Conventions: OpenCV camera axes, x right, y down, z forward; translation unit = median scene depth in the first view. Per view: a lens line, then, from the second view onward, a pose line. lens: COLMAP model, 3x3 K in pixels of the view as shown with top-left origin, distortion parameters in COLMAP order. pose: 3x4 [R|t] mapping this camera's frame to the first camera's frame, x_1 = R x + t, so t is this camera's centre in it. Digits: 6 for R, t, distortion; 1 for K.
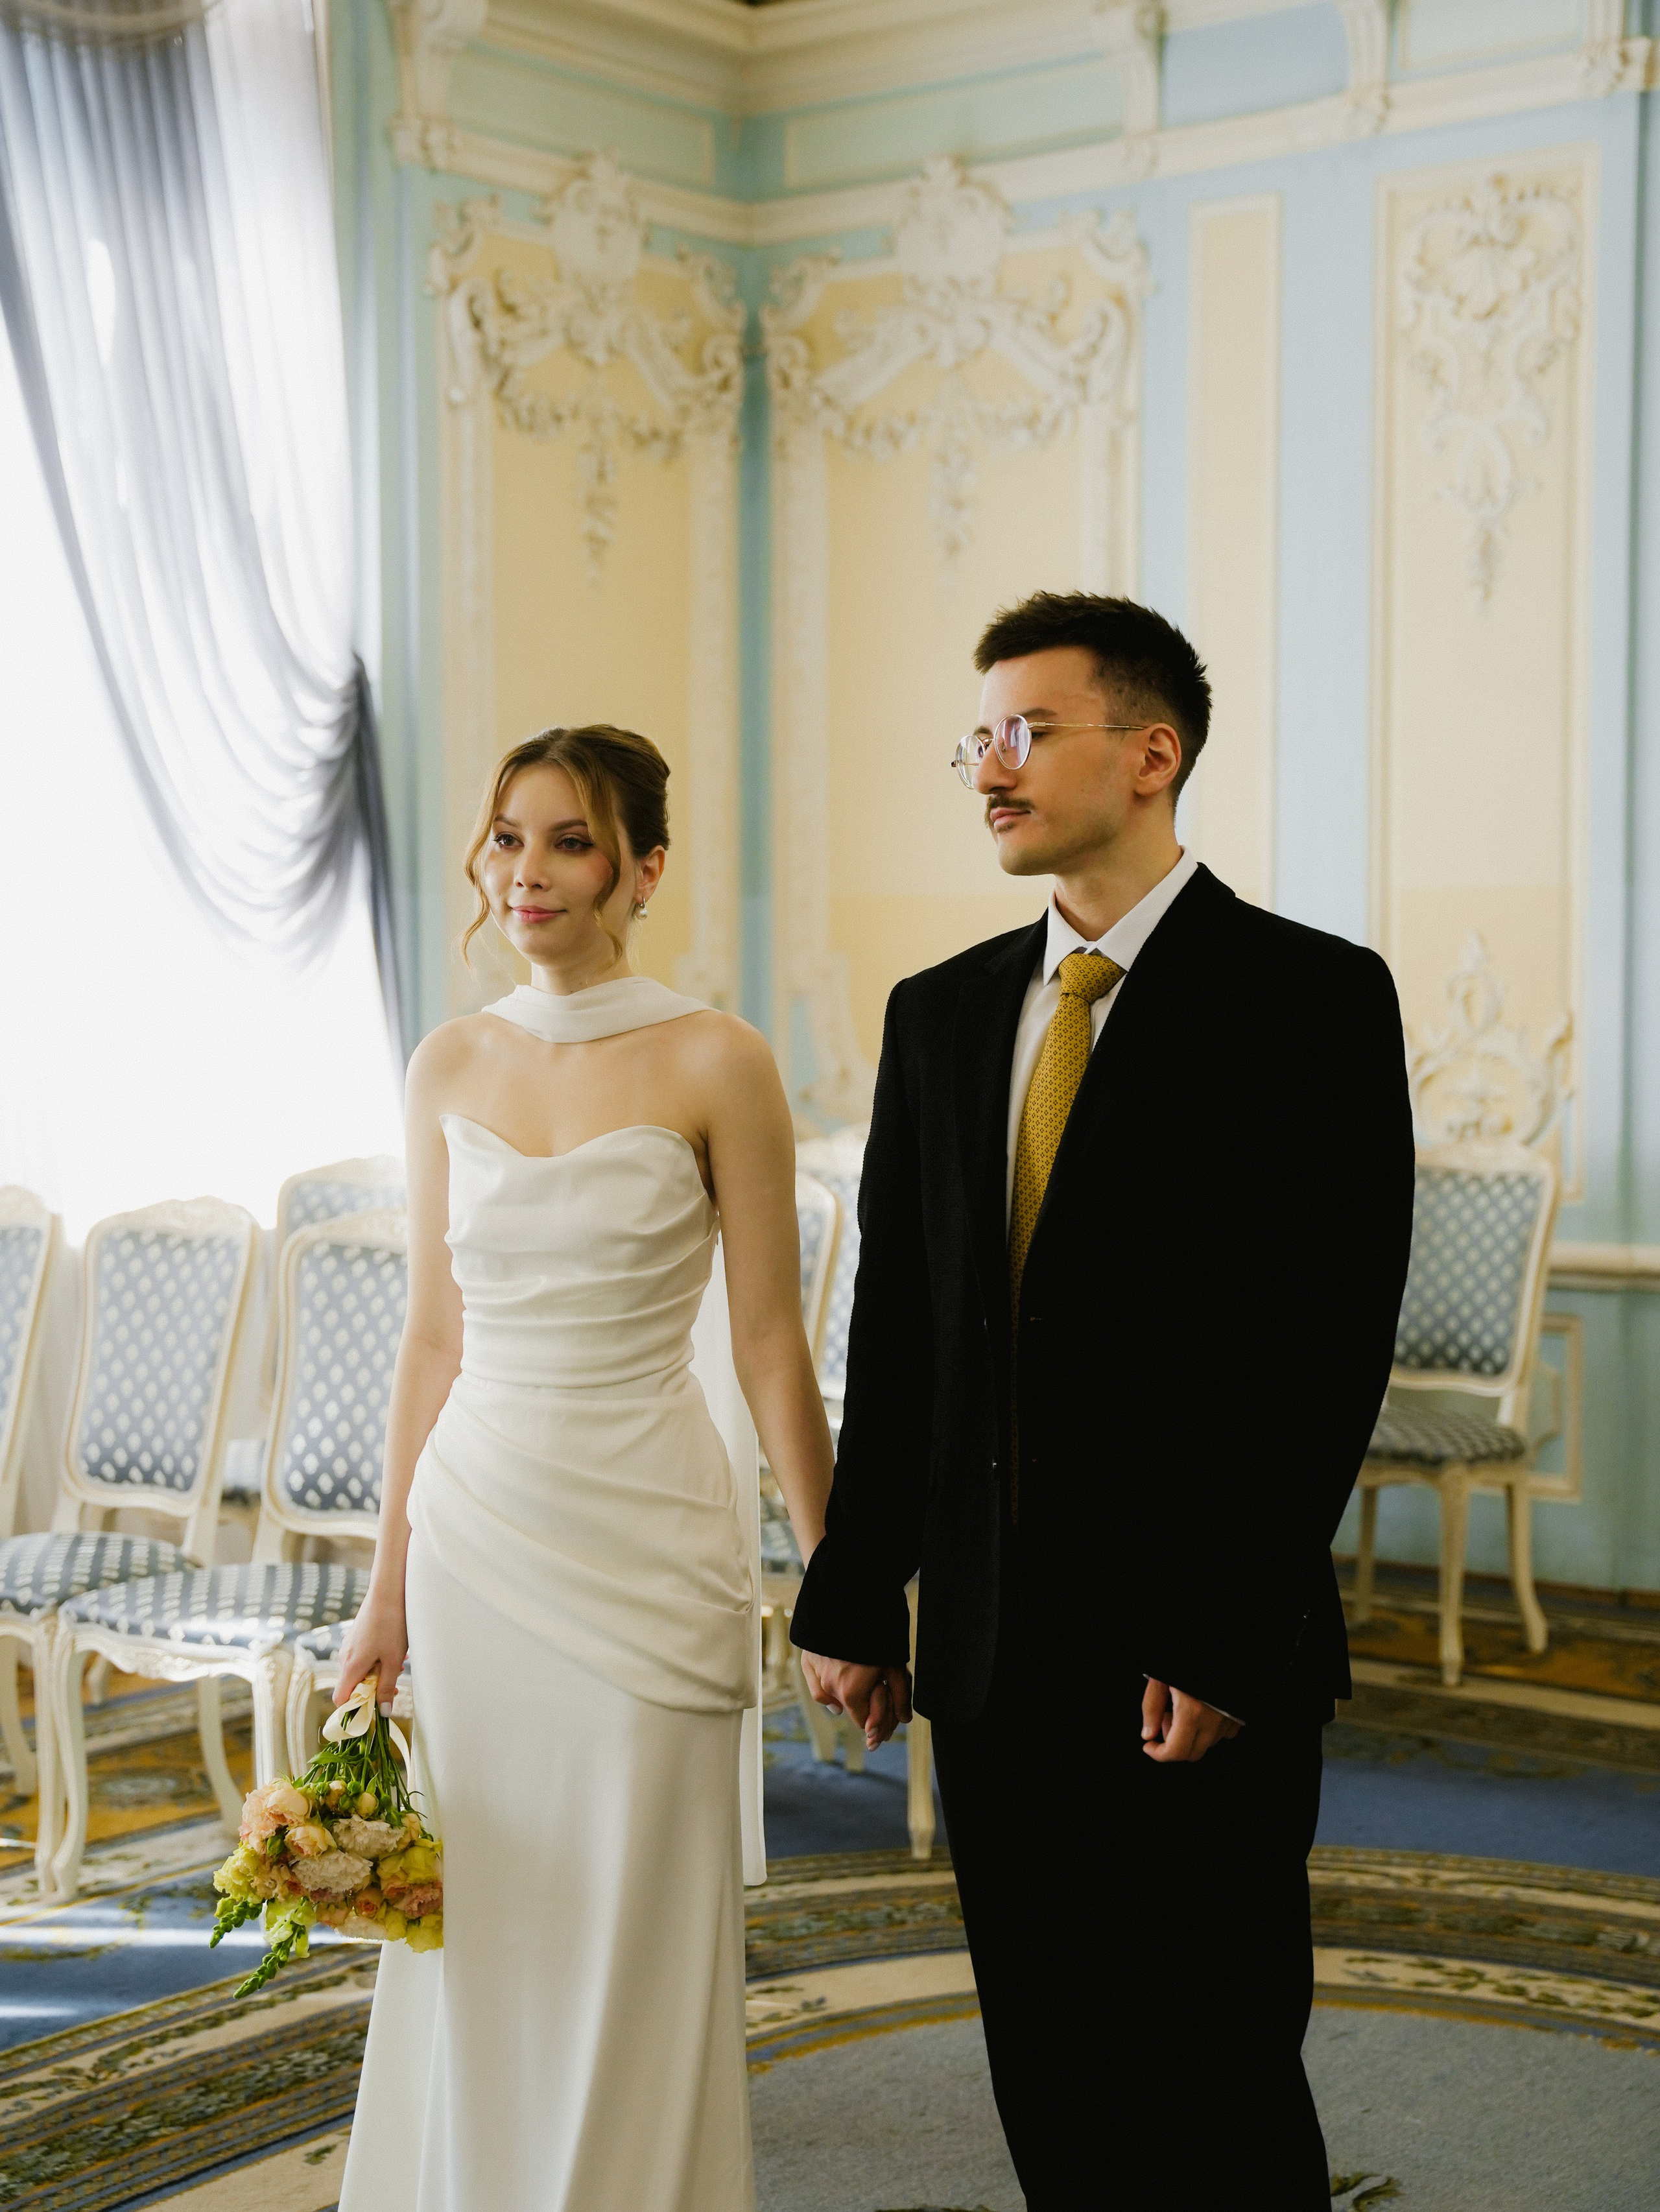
lens RADIAL K [[3512.7, 0, 825.8], [0, 3512.7, 1103.1], [0, 0, 1]] dist [0.038512, 0.453684]
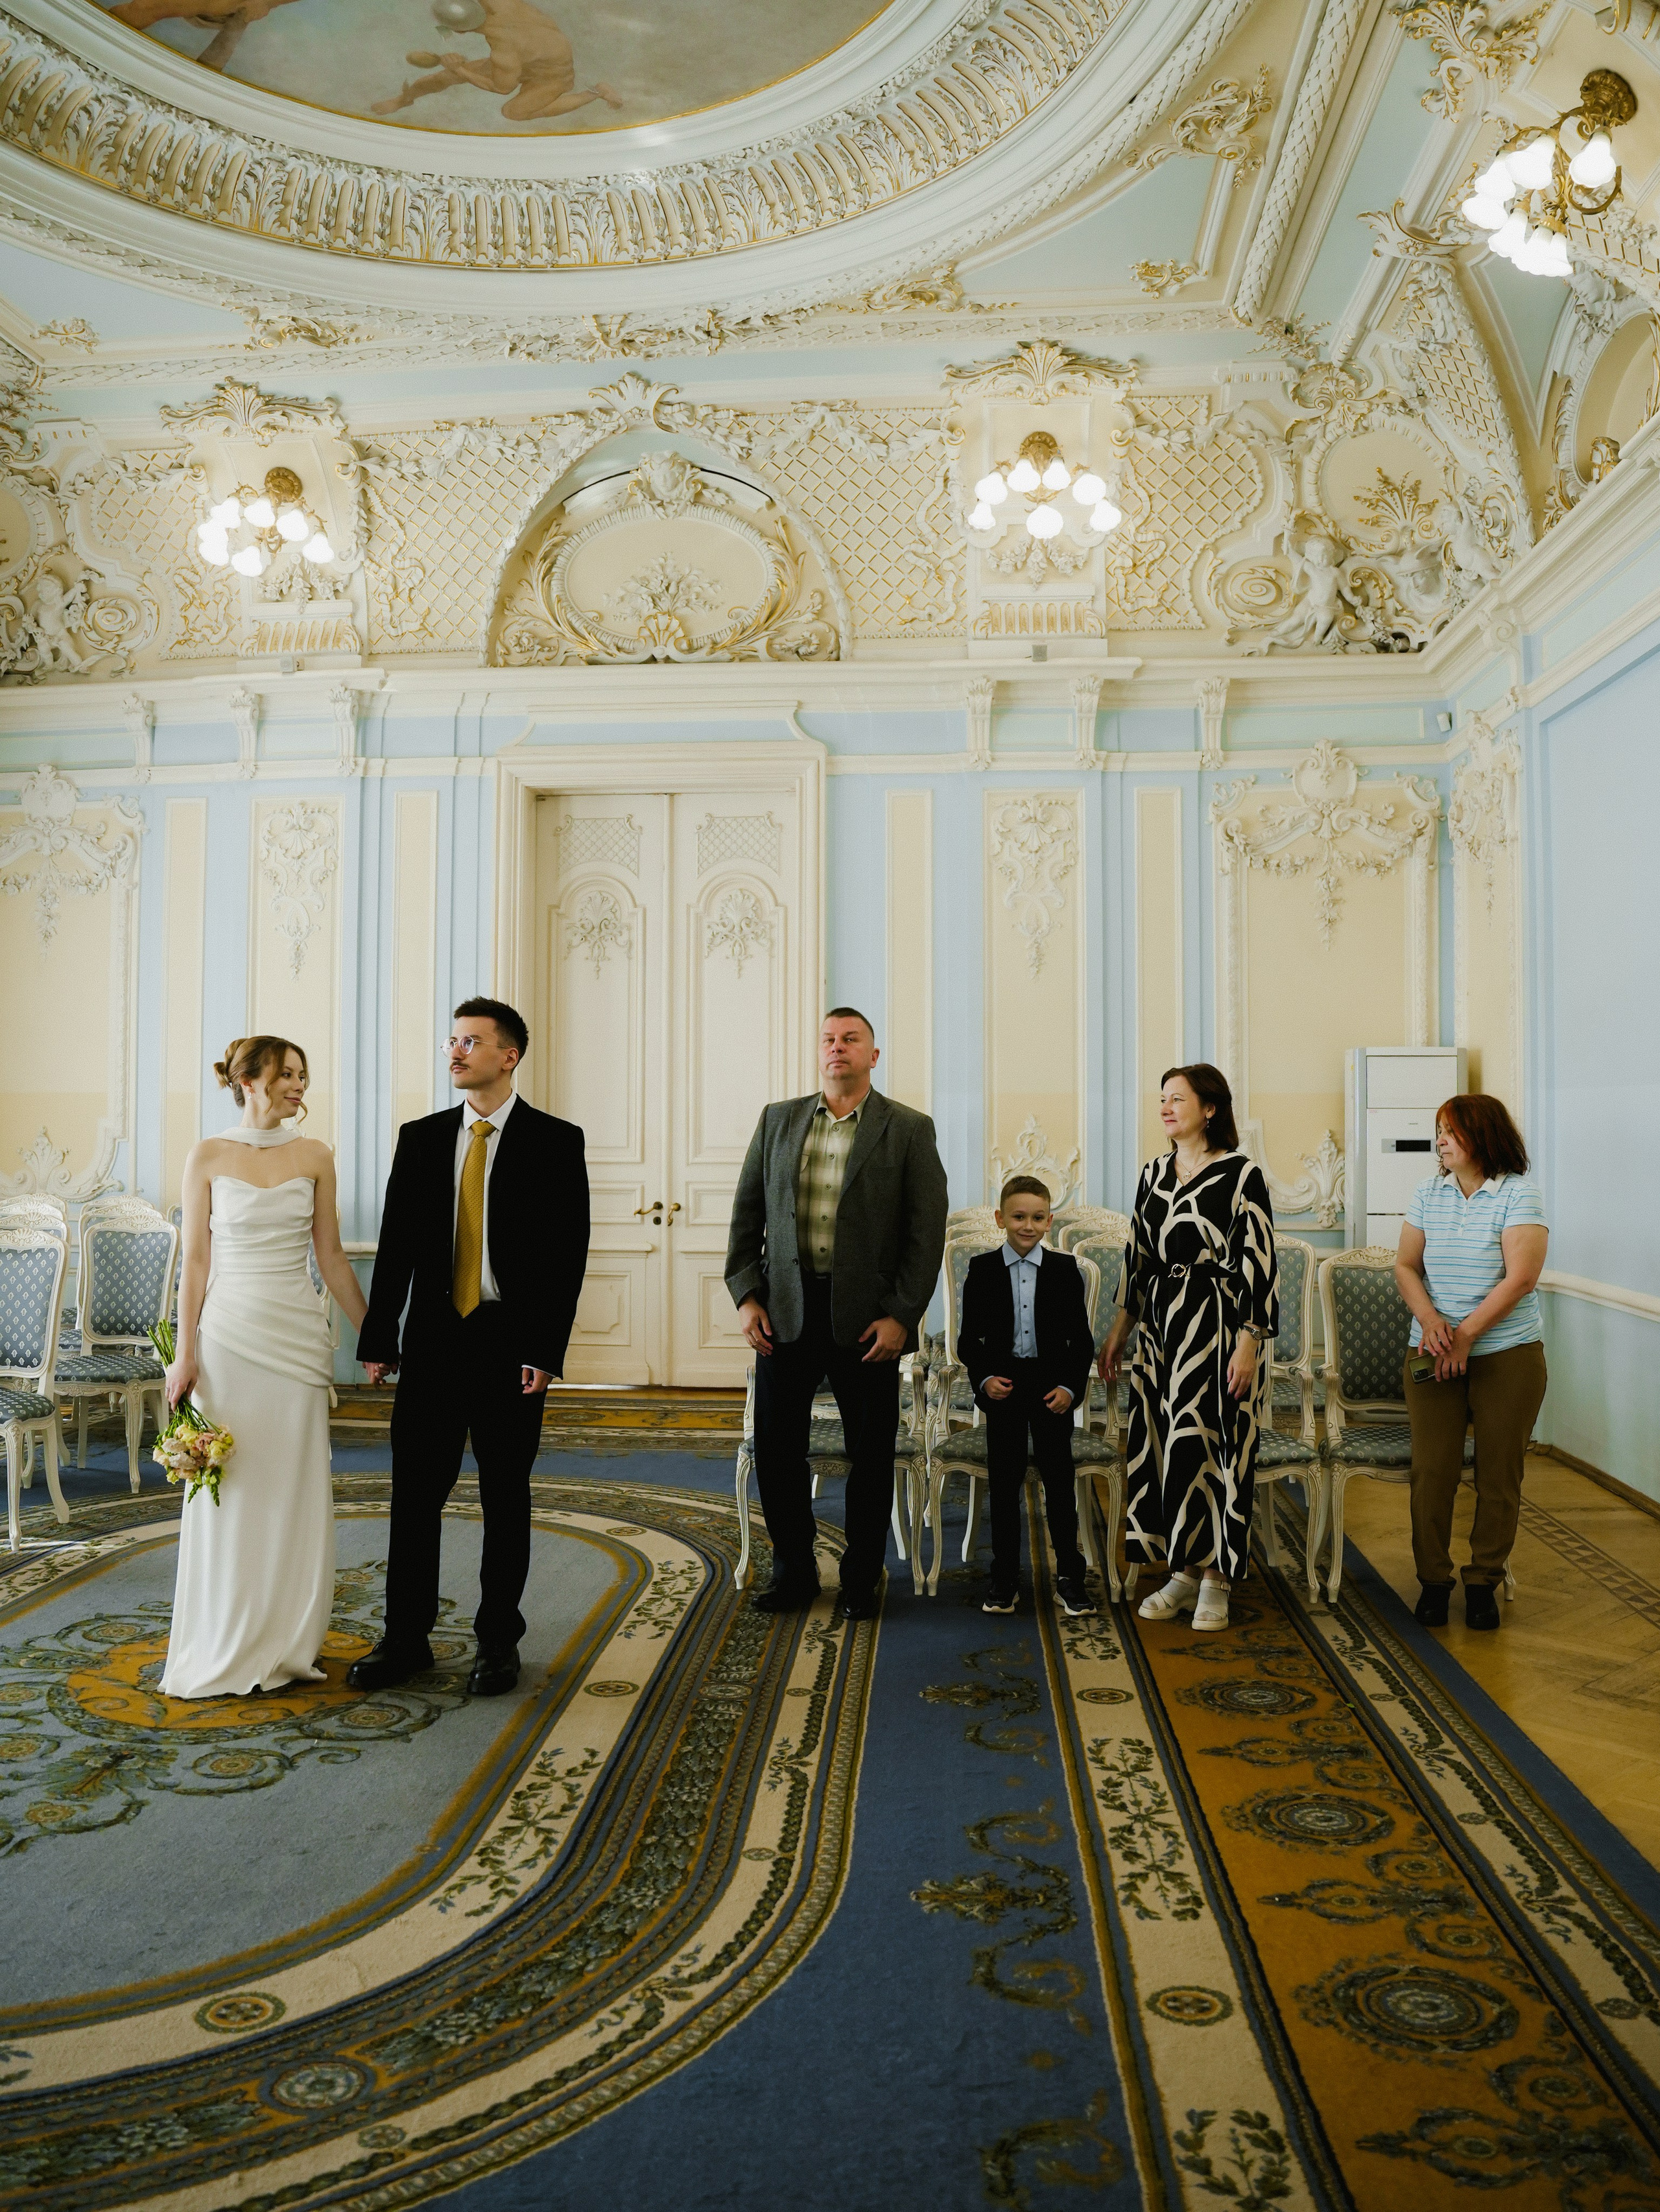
lens RADIAL K [[1784.6, 0, 823.6], [0, 1784.6, 1103.1], [0, 0, 1]] dist [-0.193605, 0.149032]
pose [[0.836491, 0.009727, 0.547894, -0.167692], [0.019739, 0.998659, -0.047866, 0.009841], [-0.547625, 0.050854, 0.835177, -0.189971]]
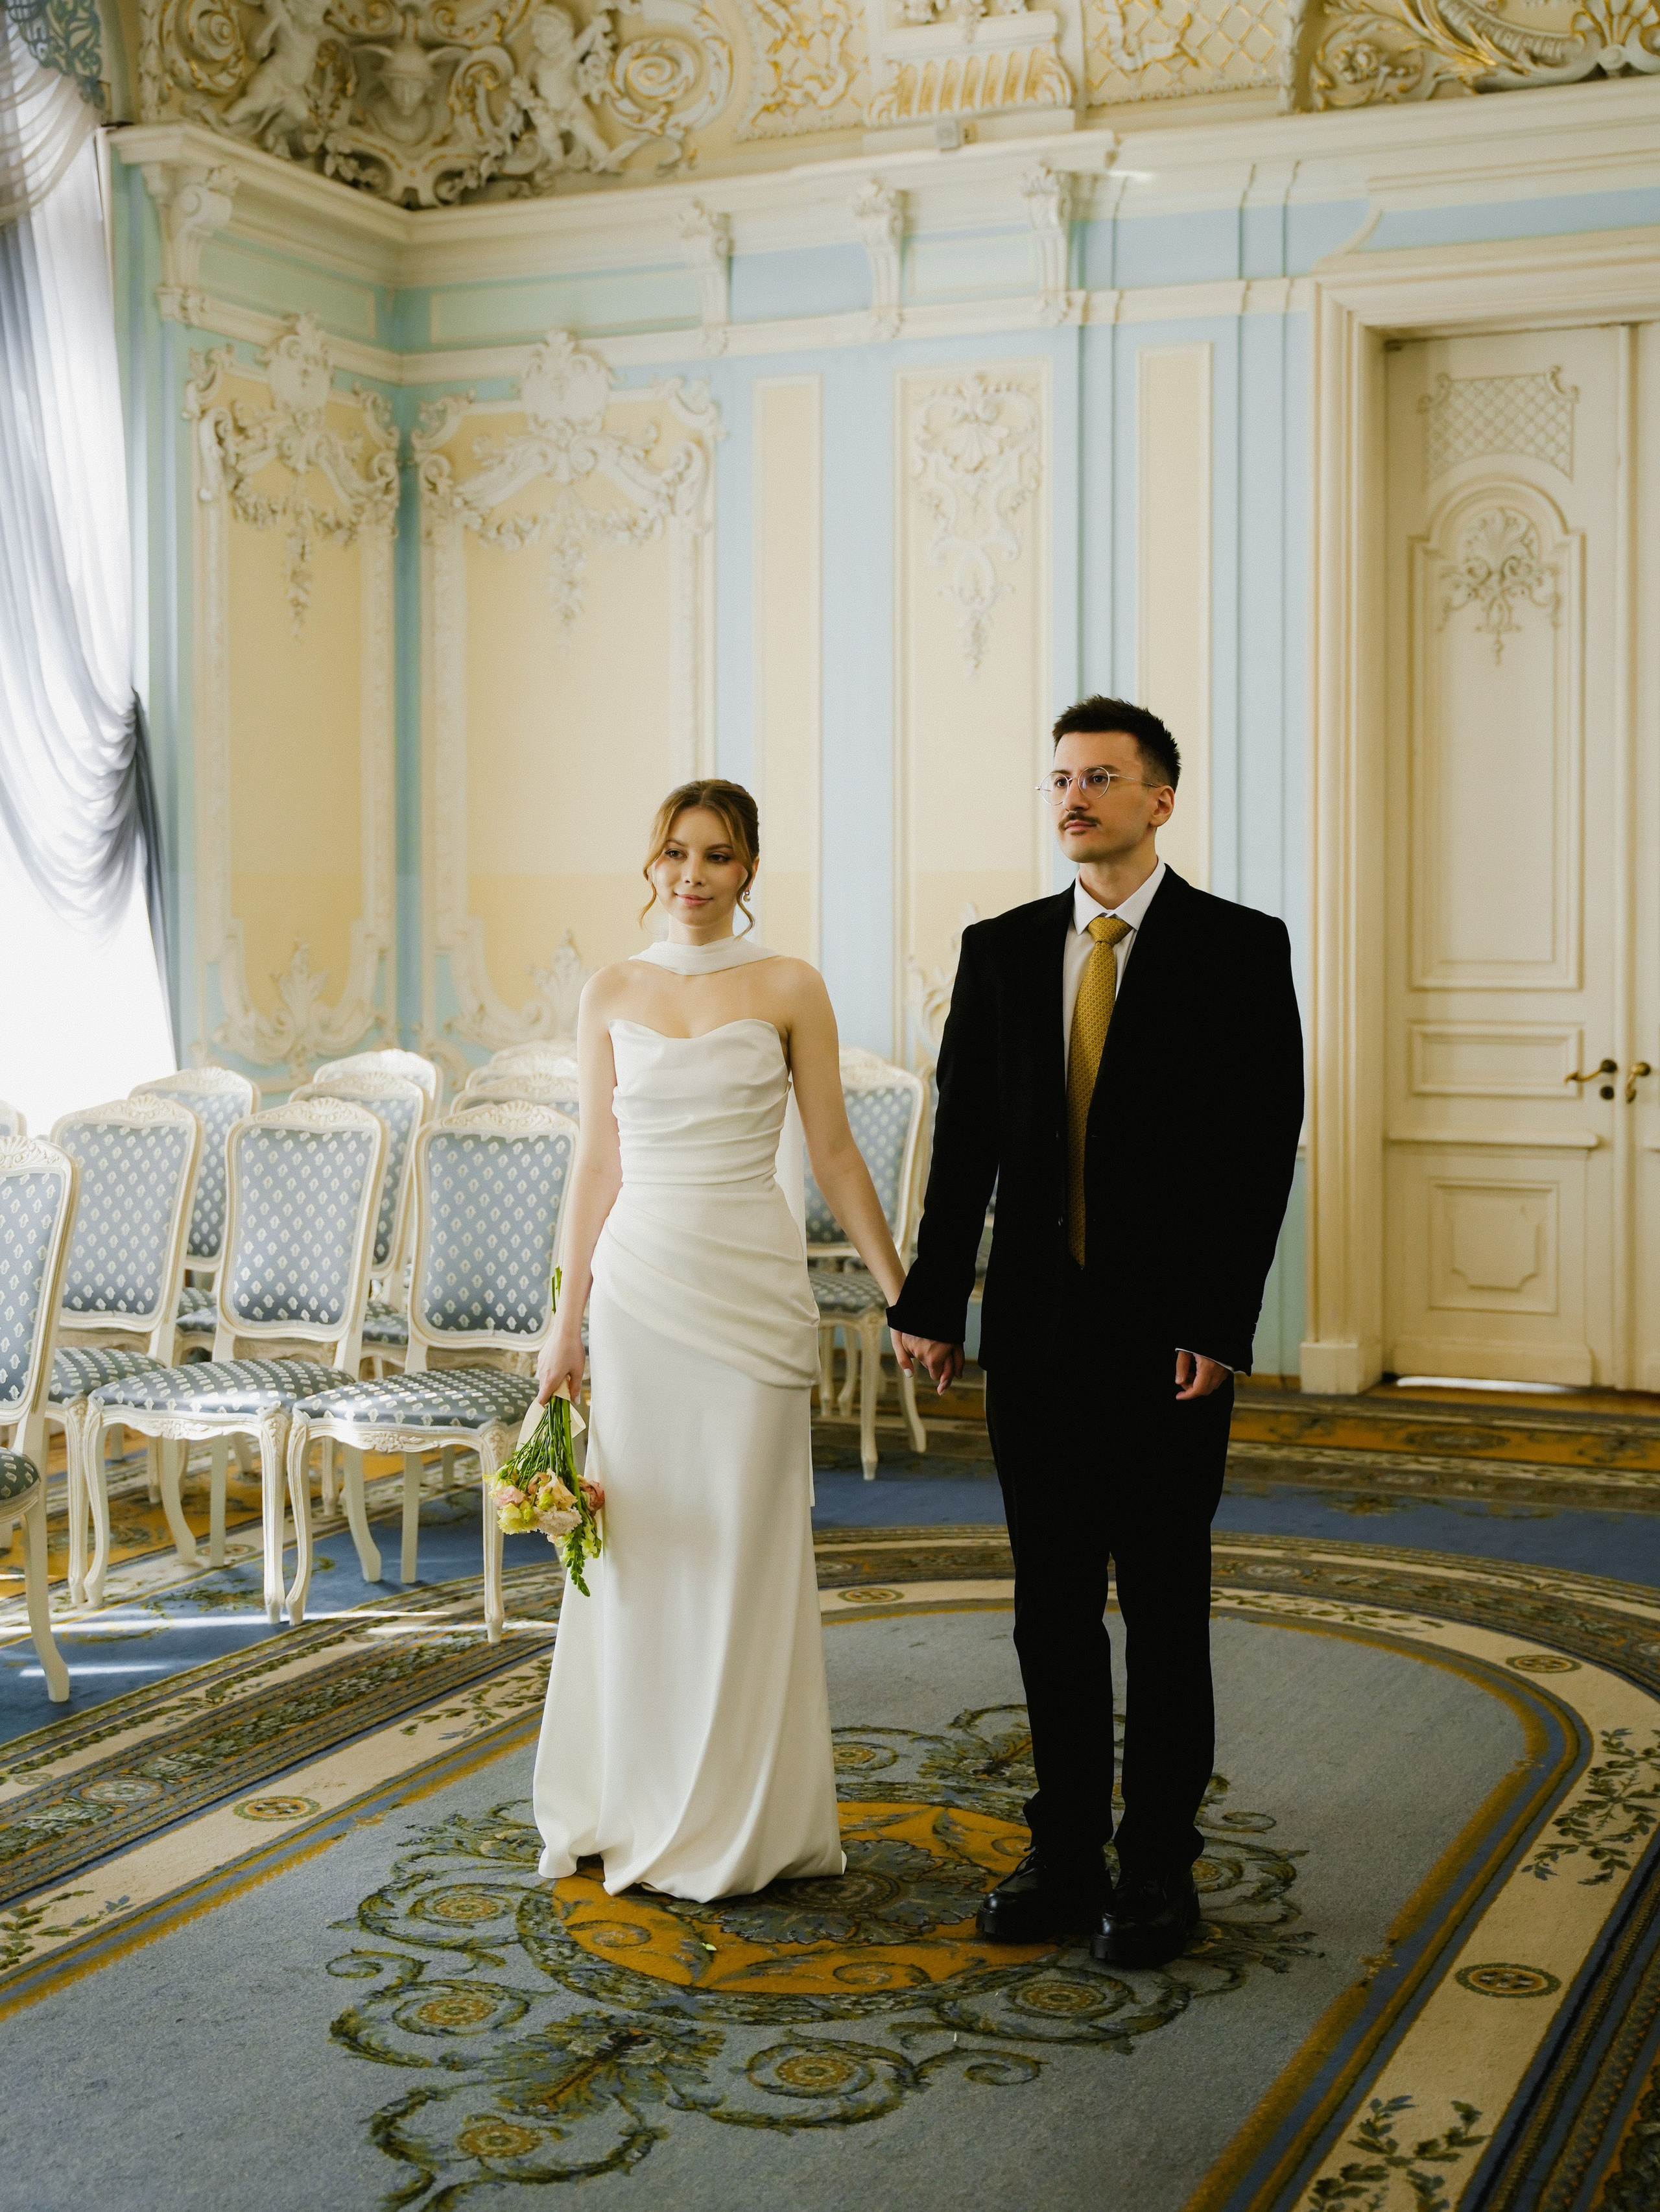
lens RADIAL K [[3002.2, 0, 894.6], [0, 3002.2, 959.7], [0, 0, 1]] dist [0.009293, 0.227443]
pose [[0.968697, -0.004848, 0.248200, -0.145657], [0.011842, 0.999573, -0.026695, 0.006076], [-0.247965, 0.028799, 0.968341, -0.156983]]
